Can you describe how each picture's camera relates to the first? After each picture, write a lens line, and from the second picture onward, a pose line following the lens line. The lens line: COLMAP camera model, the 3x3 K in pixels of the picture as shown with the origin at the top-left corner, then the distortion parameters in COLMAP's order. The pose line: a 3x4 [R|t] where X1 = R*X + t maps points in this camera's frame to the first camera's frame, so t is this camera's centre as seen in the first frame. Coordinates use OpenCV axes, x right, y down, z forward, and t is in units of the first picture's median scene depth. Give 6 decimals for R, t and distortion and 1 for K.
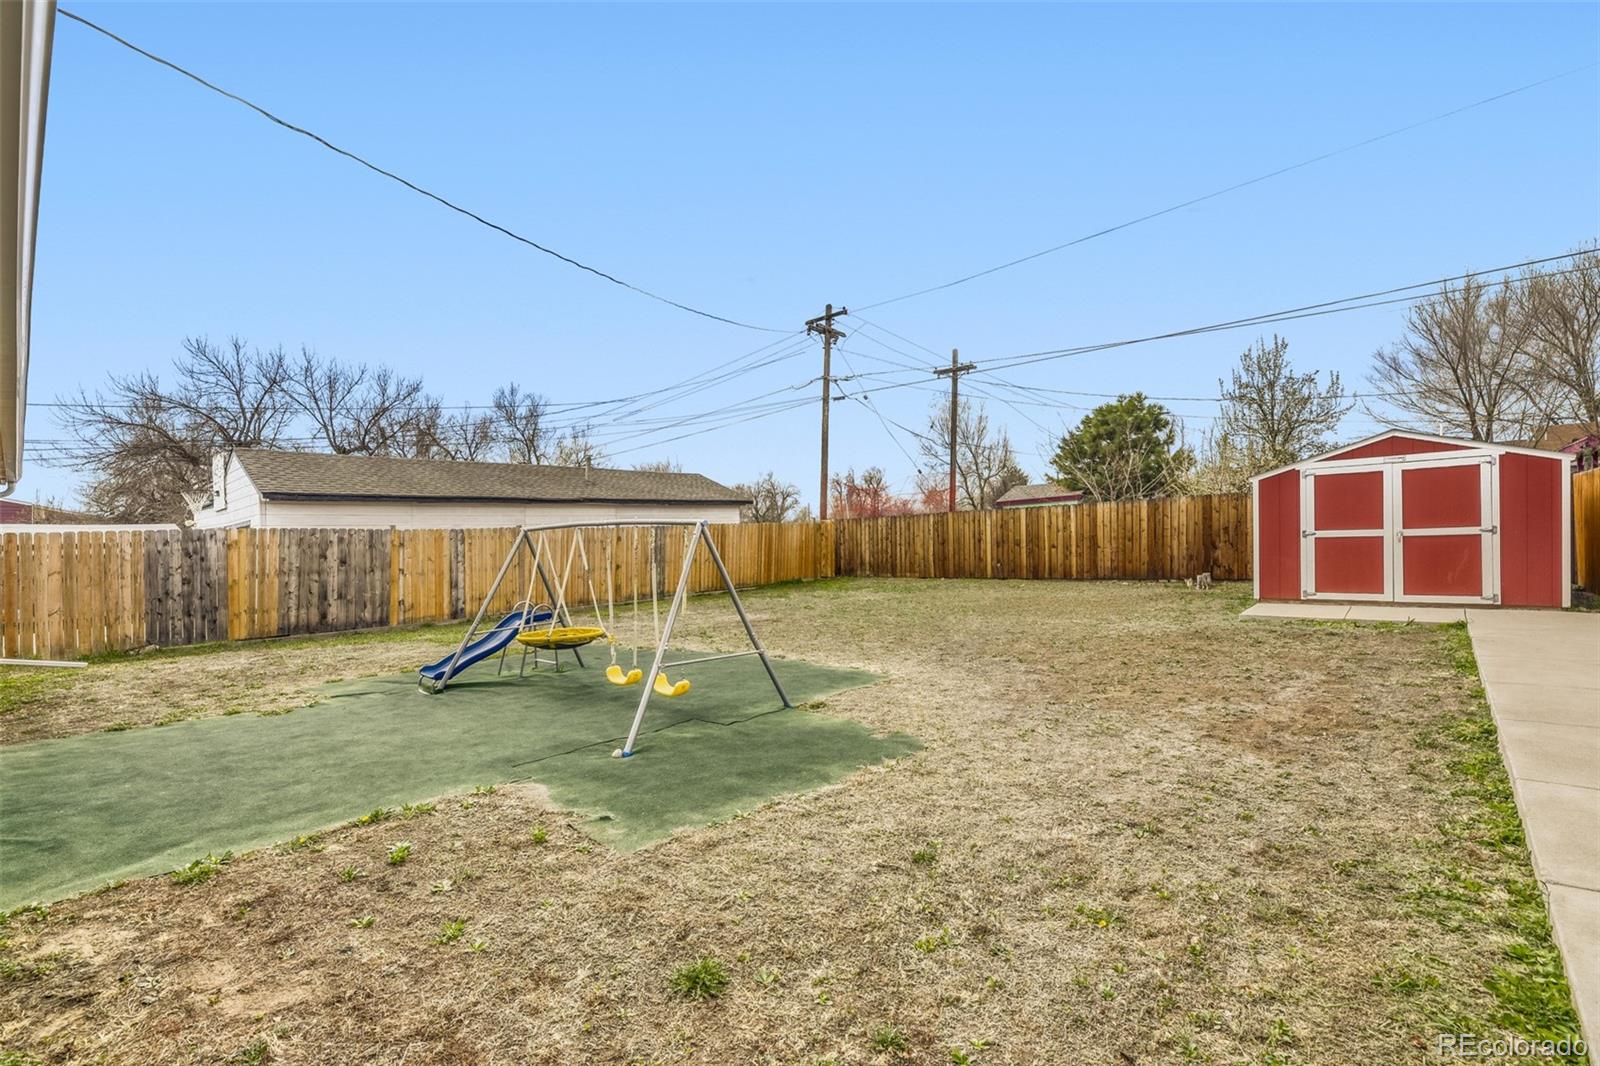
lens RADIAL K [[656.2, 0, 777.6], [0, 656.2, 531.0], [0, 0, 1]] dist [0.007380, -0.001991]
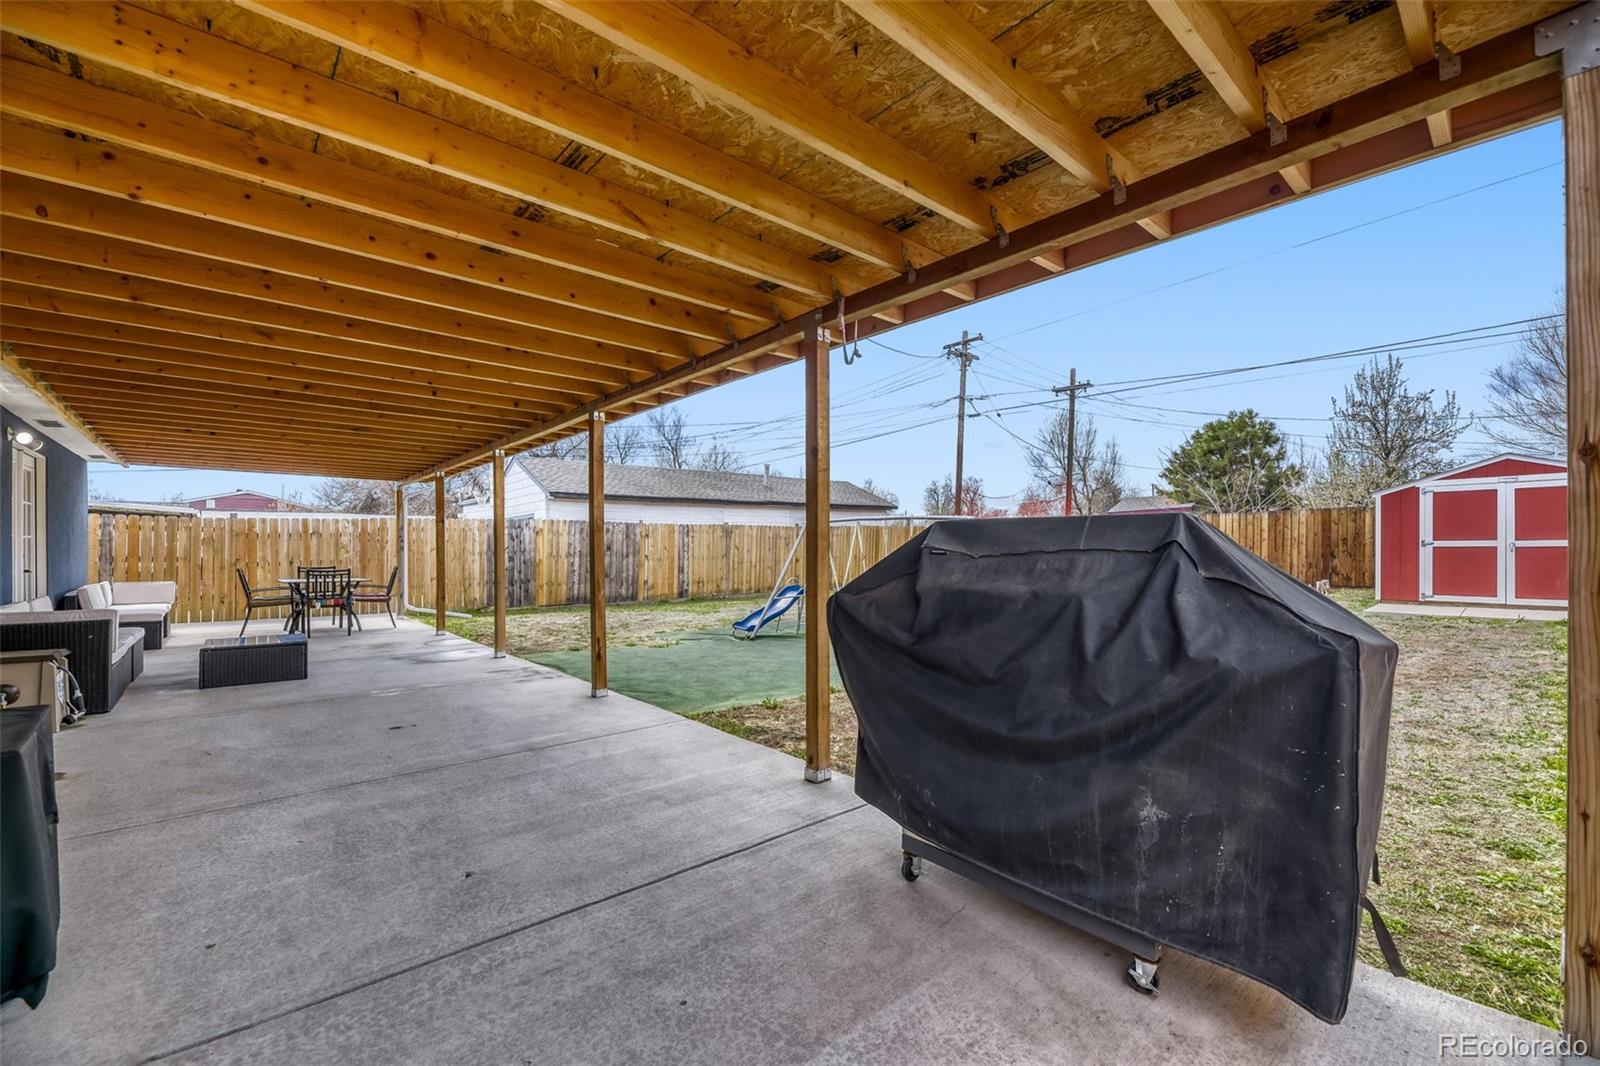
lens RADIAL K [[656.2, 0, 807.5], [0, 656.2, 527.6], [0, 0, 1]] dist [0.007380, -0.001991]
pose [[0.997376, 0.020987, -0.069288, -0.128986], [-0.022078, 0.999643, -0.015019, 0.012207], [0.068948, 0.016510, 0.997484, -0.148592]]
